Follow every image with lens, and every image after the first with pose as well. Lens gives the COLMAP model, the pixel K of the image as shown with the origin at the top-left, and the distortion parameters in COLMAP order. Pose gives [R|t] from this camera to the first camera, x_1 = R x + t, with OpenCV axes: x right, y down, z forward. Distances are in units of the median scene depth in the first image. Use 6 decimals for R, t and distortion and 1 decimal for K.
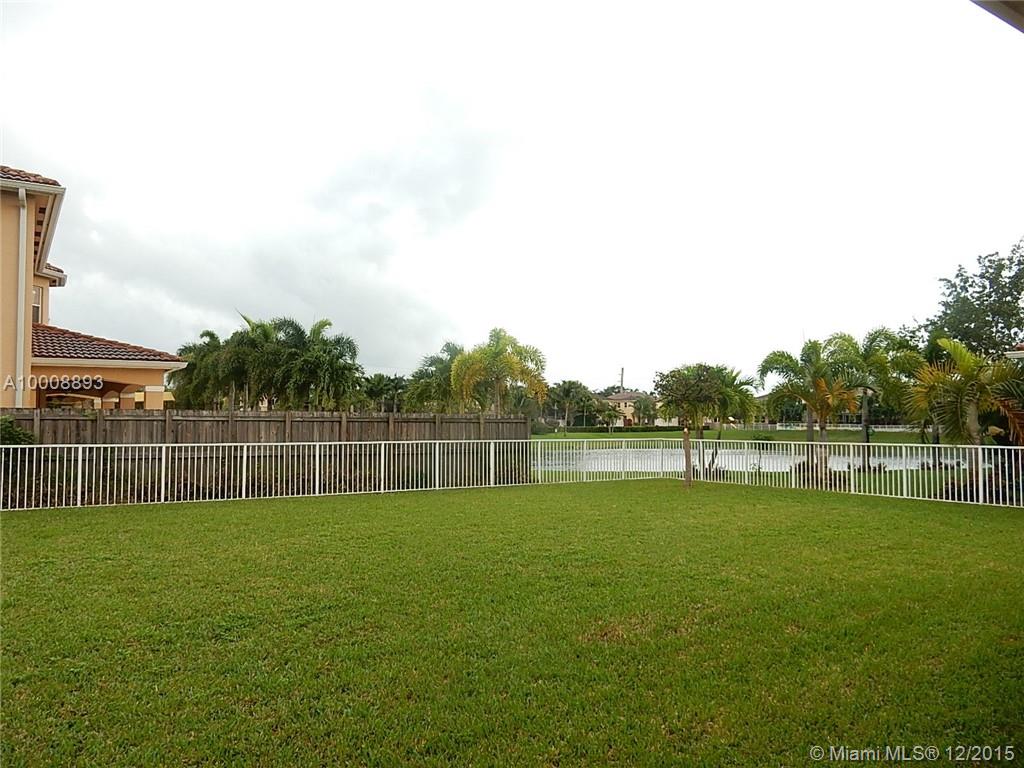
lens RADIAL K [[760.1, 0, 512.0], [0, 760.1, 384.0], [0, 0, 1]] dist [0.002890, 0.002498]
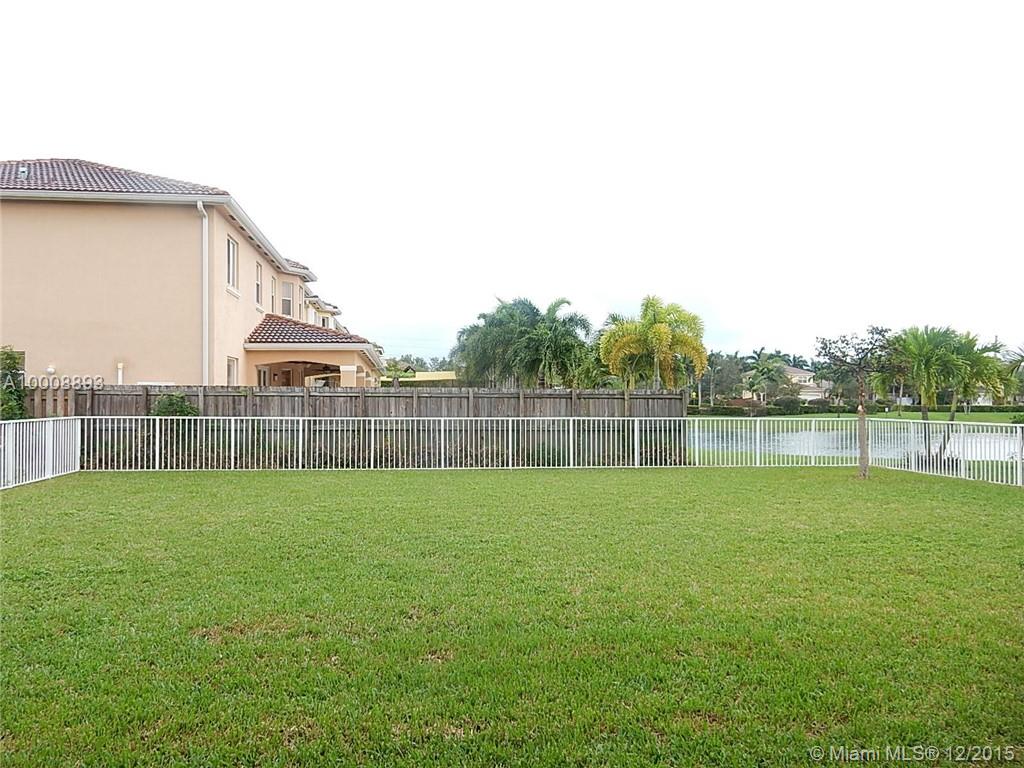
lens RADIAL K [[760.1, 0, 512.0], [0, 760.1, 384.0], [0, 0, 1]] dist [0.002890, 0.002498]
pose [[0.903502, -0.006883, -0.428528, 0.262321], [0.019964, 0.999462, 0.026039, 0.006353], [0.428118, -0.032082, 0.903153, 0.110952]]
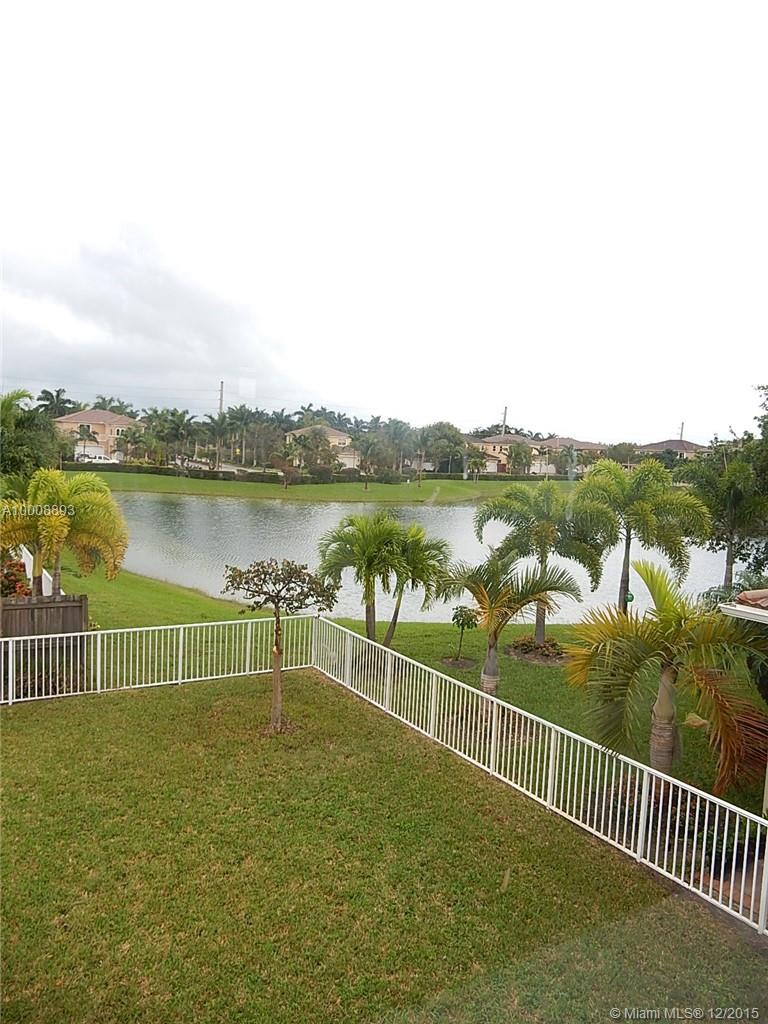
lens RADIAL K [[757.2, 0, 384.0], [0, 757.2, 512.0], [0, 0, 1]] dist [0.049506, 0.002247]
pose [[0.998273, 0.048538, -0.033087, 0.372364], [-0.043599, 0.989689, 0.136433, -0.168802], [0.039369, -0.134755, 0.990097, 0.373929]]
